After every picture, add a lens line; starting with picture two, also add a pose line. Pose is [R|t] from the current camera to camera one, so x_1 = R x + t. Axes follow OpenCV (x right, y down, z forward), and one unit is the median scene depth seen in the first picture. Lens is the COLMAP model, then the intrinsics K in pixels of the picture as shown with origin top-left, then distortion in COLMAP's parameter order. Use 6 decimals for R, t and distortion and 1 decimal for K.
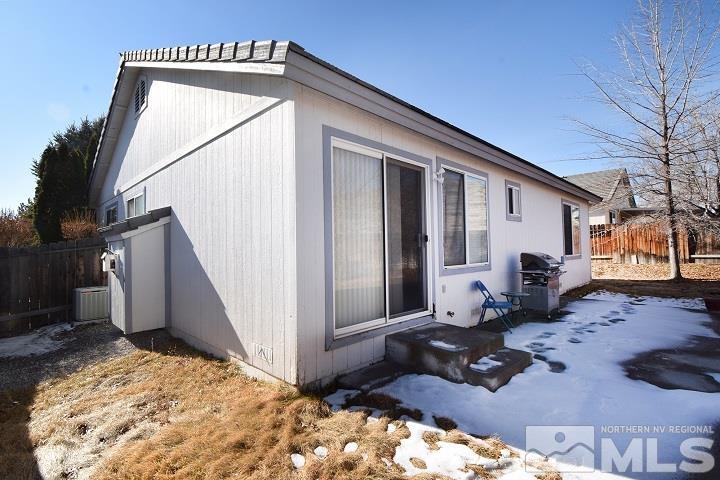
lens RADIAL K [[357.2, 0, 347.0], [0, 357.2, 239.9], [0, 0, 1]] dist [0.026762, -0.033944]
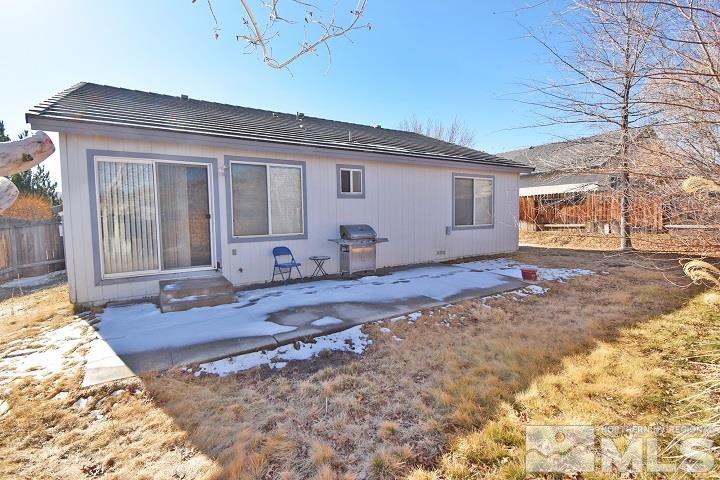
lens RADIAL K [[357.1, 0, 358.8], [0, 357.1, 241.9], [0, 0, 1]] dist [0.025937, -0.035482]
pose [[0.971829, 0.018604, -0.234951, 0.453971], [0.006964, 0.994178, 0.107527, -0.020928], [0.235584, -0.106134, 0.966041, -0.095432]]
